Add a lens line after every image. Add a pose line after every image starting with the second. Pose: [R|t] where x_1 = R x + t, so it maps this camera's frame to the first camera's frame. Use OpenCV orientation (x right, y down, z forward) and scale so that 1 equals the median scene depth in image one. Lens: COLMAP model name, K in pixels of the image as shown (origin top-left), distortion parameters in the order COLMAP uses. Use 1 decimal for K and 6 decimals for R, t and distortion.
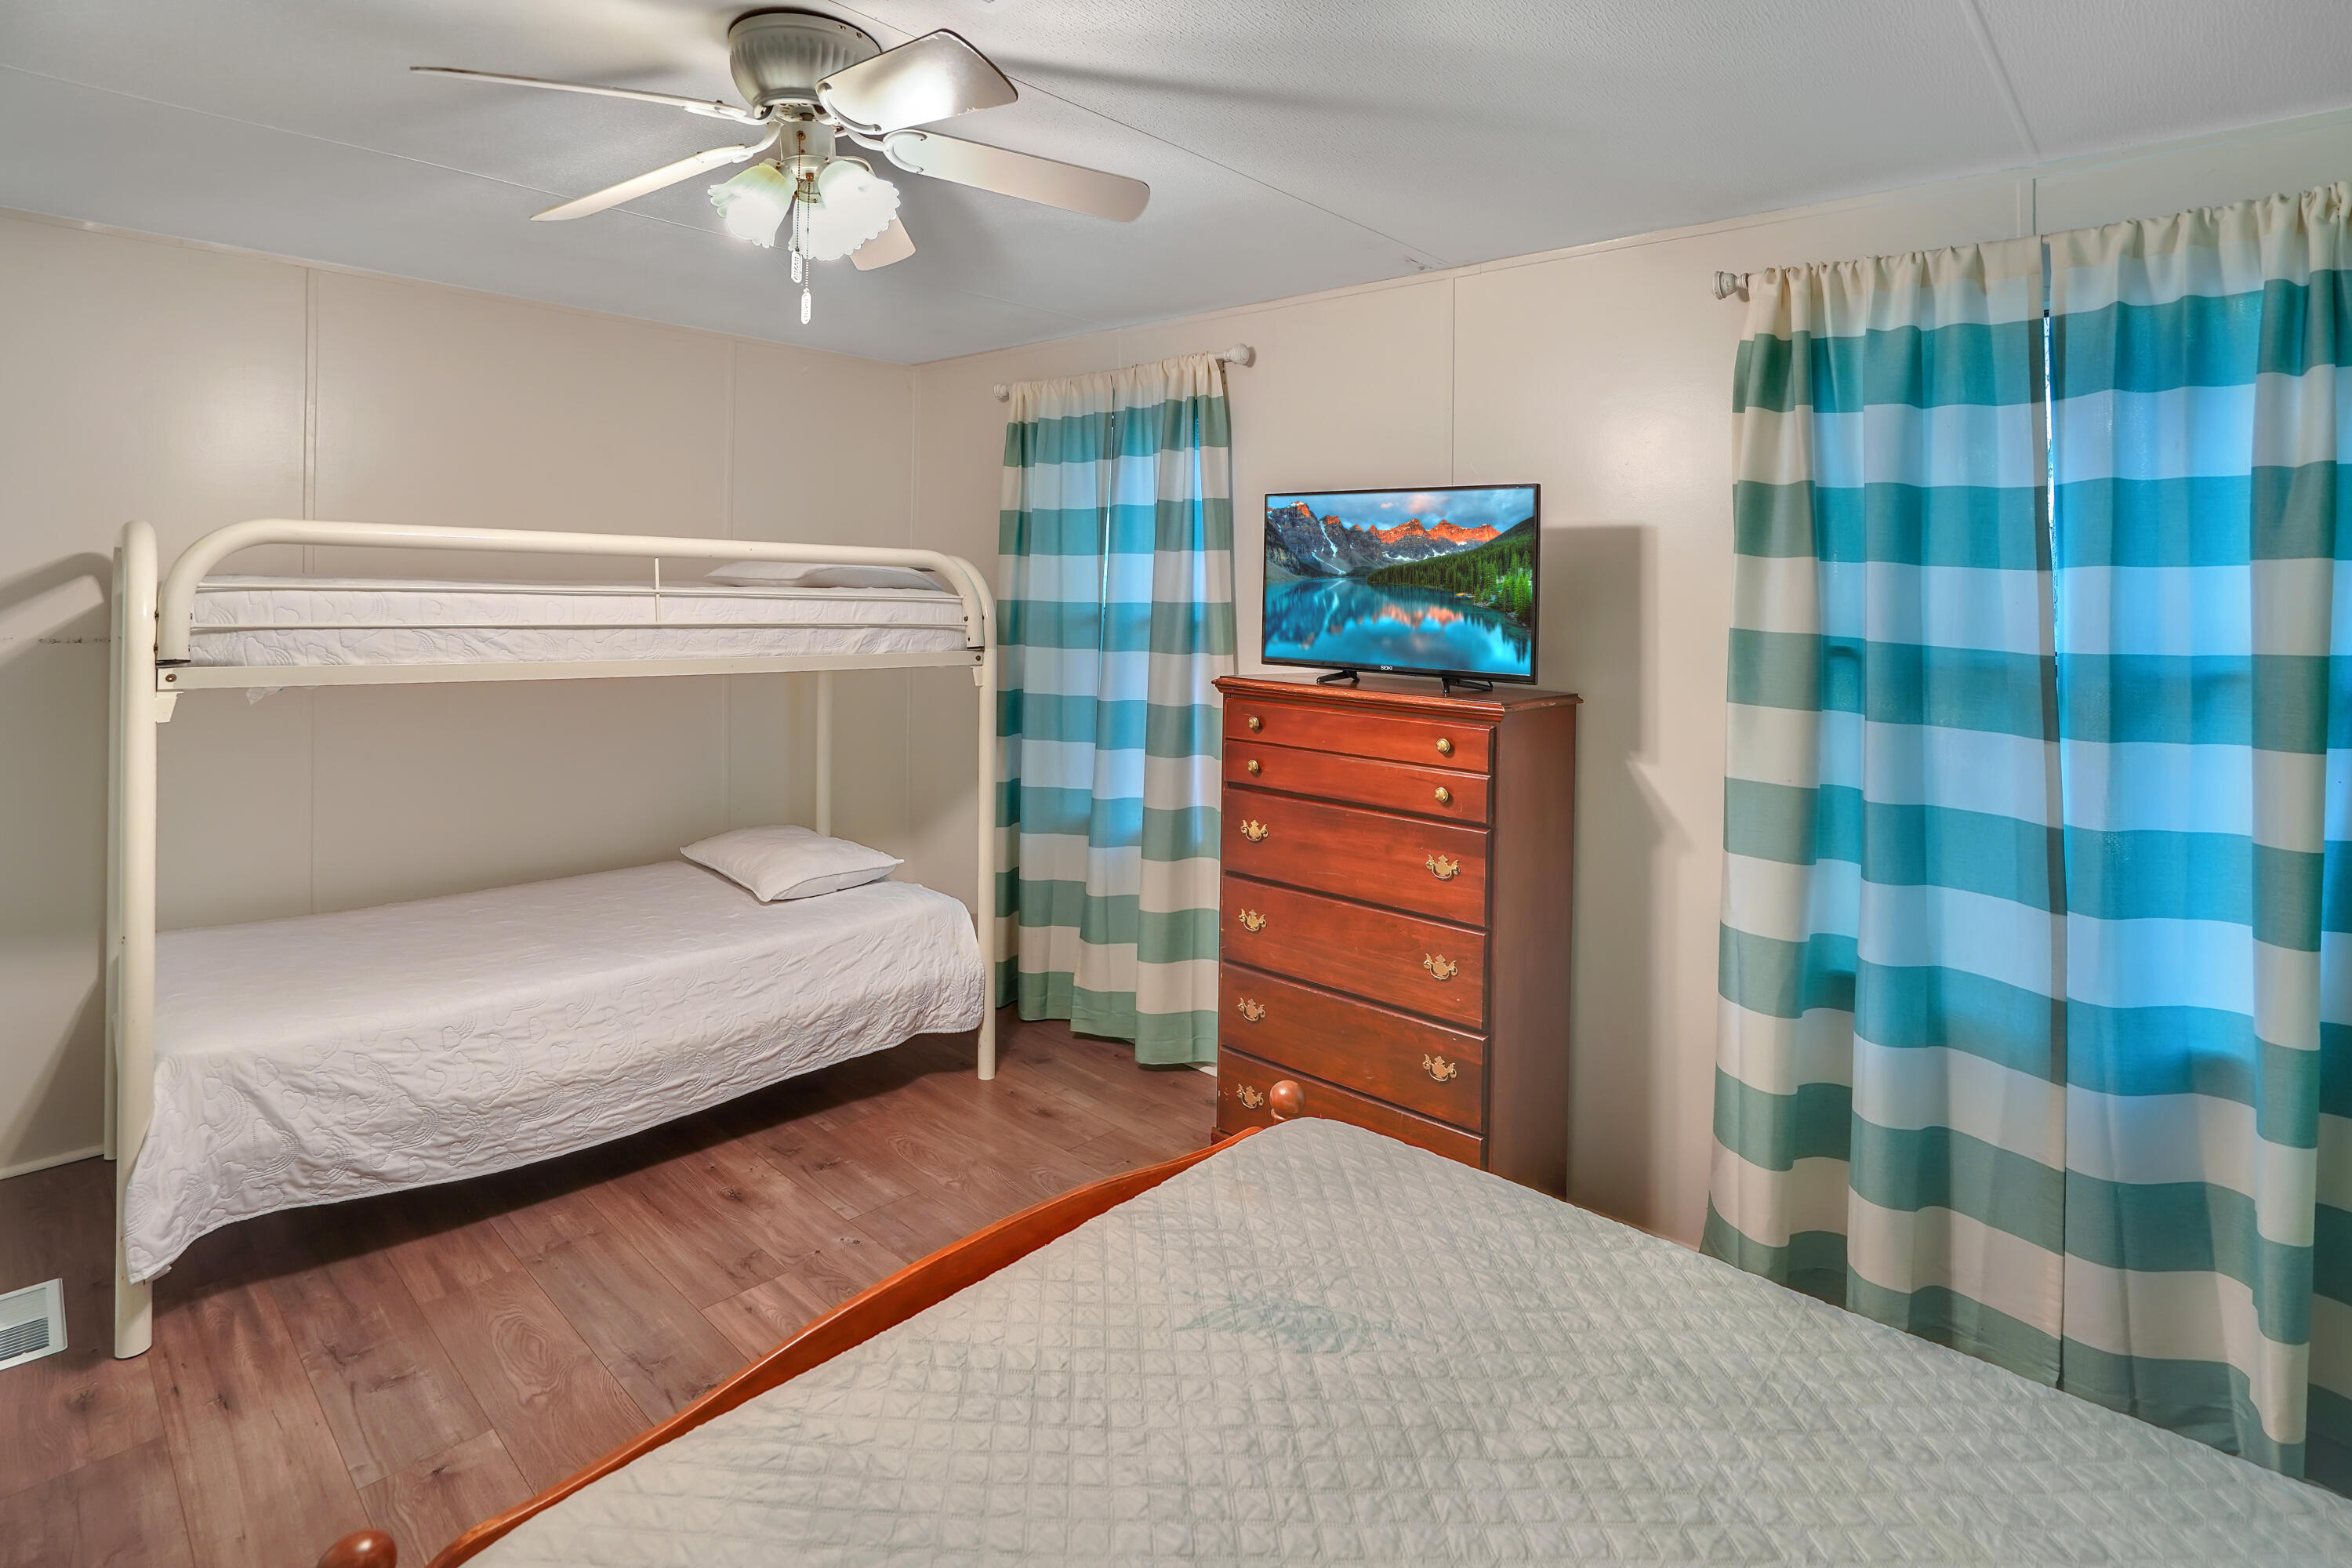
lens RADIAL K [[1192.8, 0, 1175.8], [0, 1192.8, 796.1], [0, 0, 1]] dist [0.000922, 0.000751]
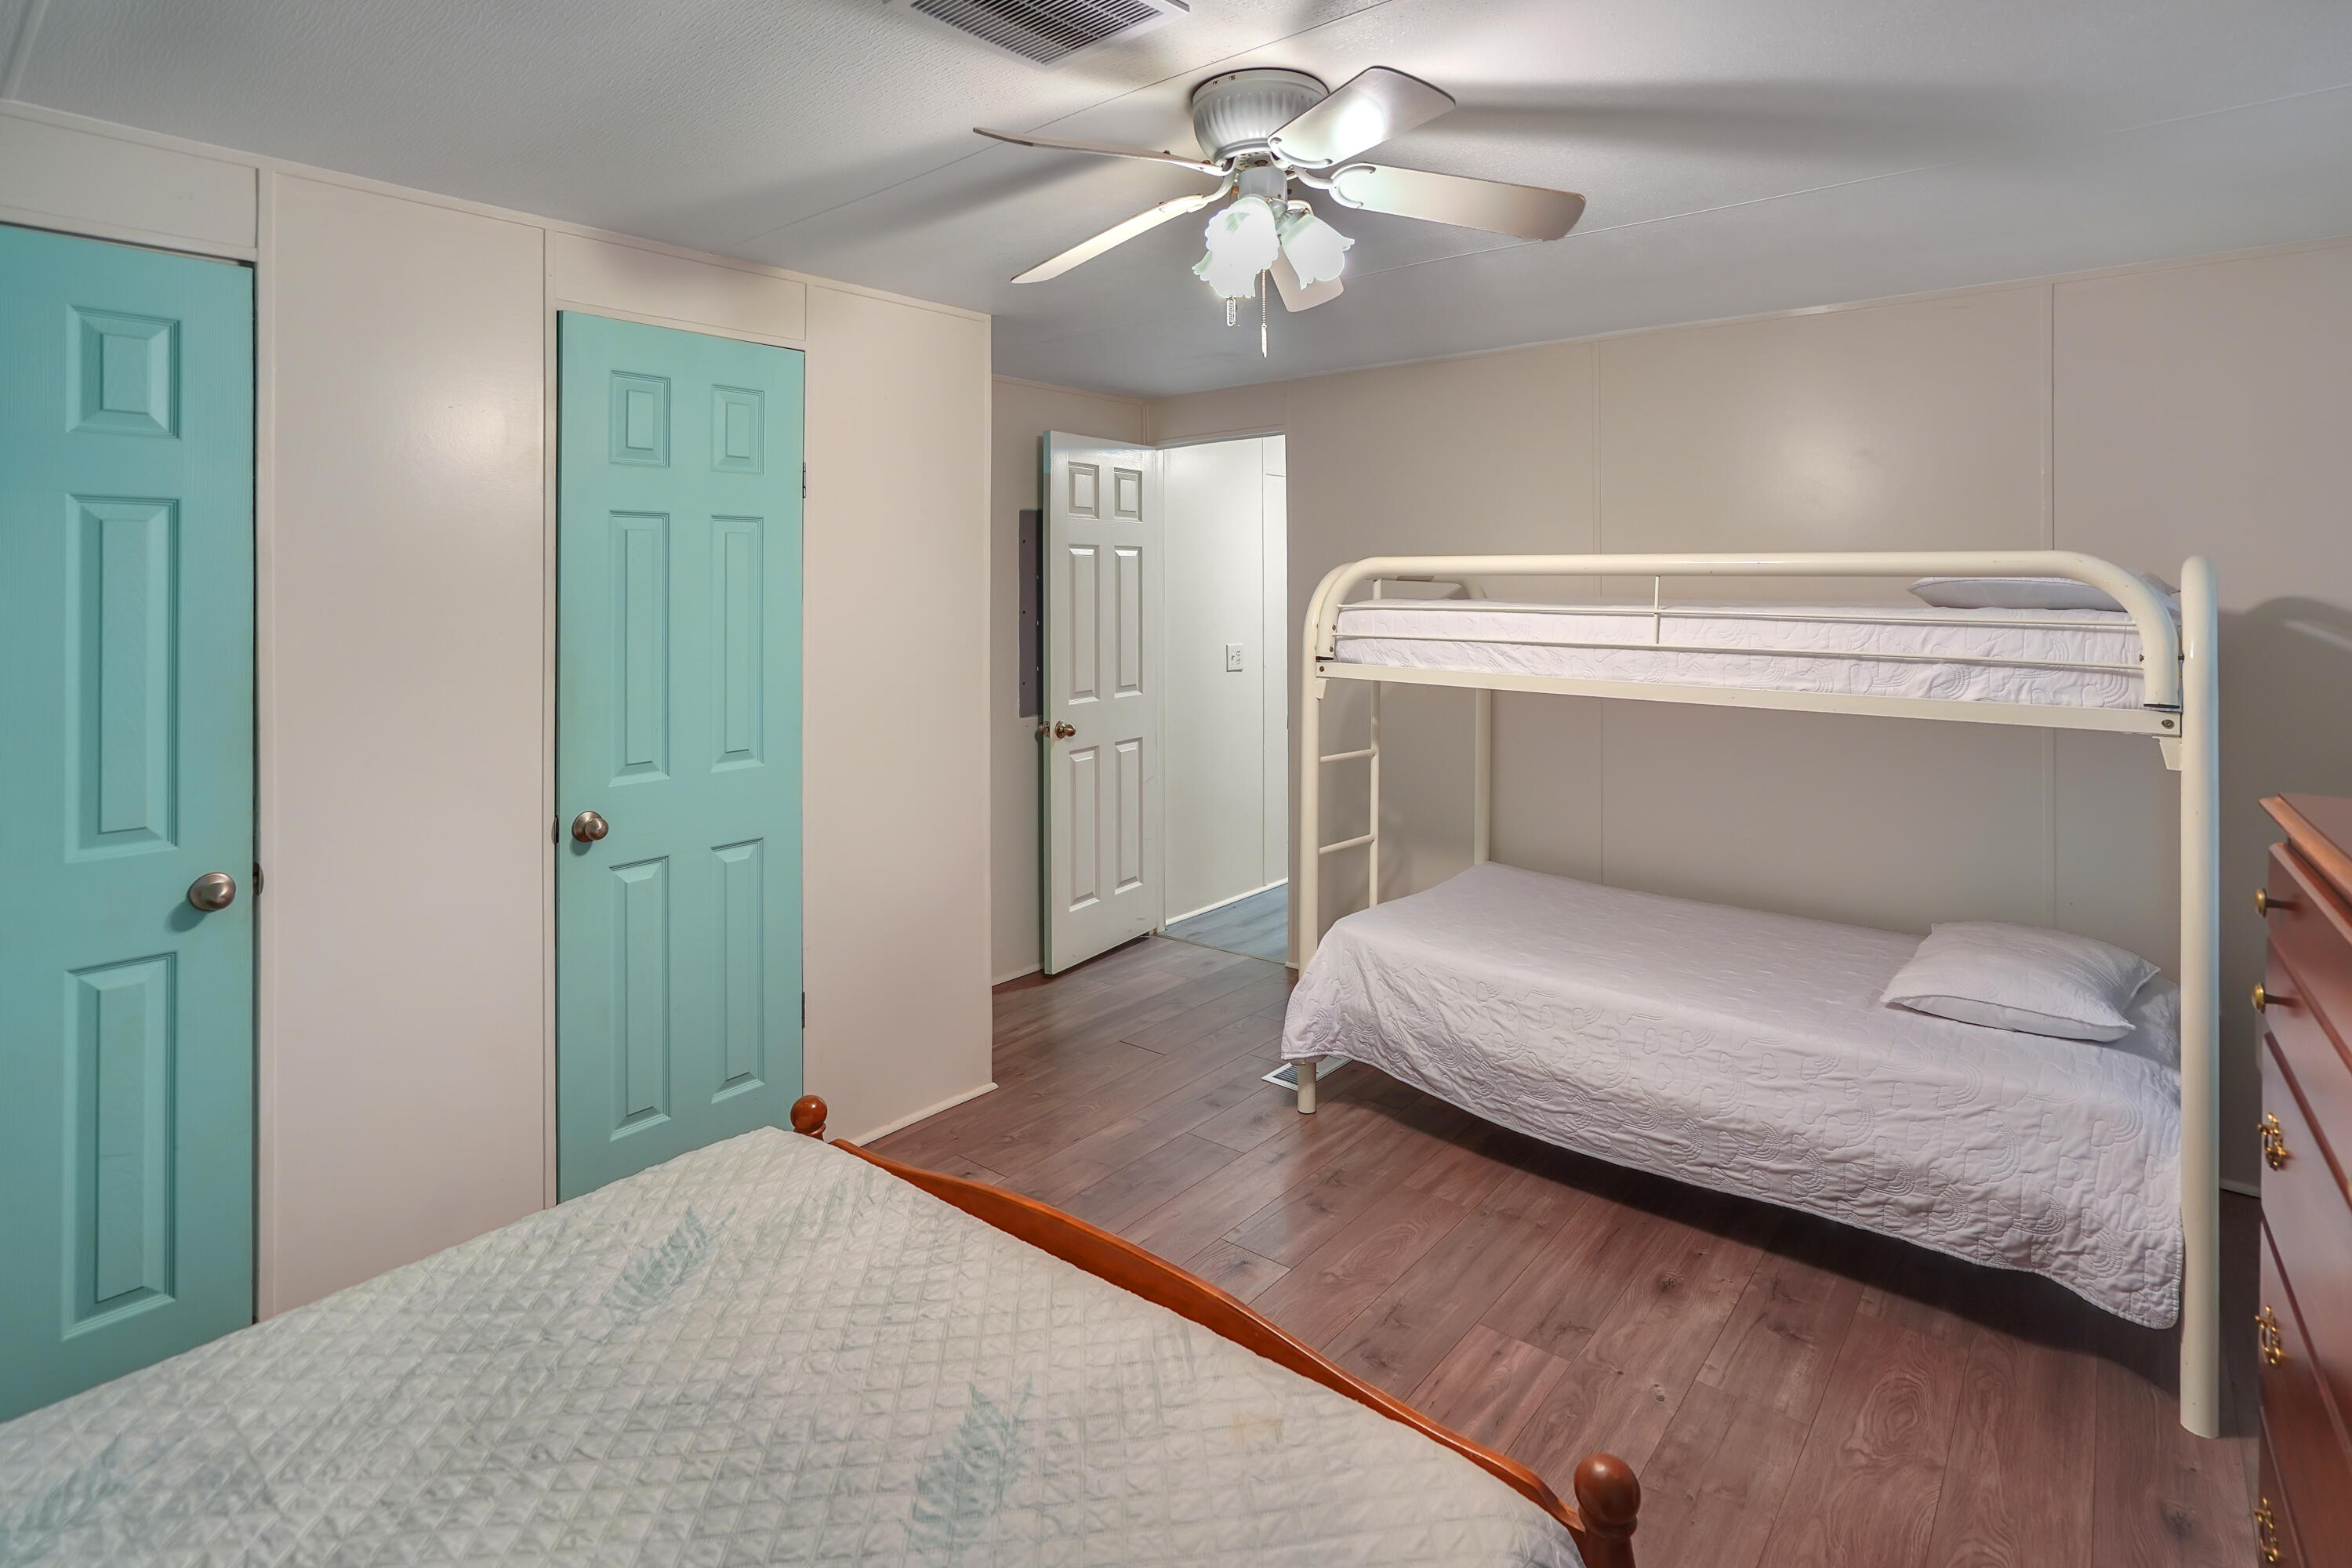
lens RADIAL K [[1169.4, 0, 1176.0], [0, 1169.4, 784.0], [0, 0, 1]] dist [-0.021882, 0.000569]
pose [[0.073870, 0.134229, -0.988193, 0.451452], [-0.182146, 0.976048, 0.118964, -0.074777], [0.980493, 0.171208, 0.096550, 0.534426]]
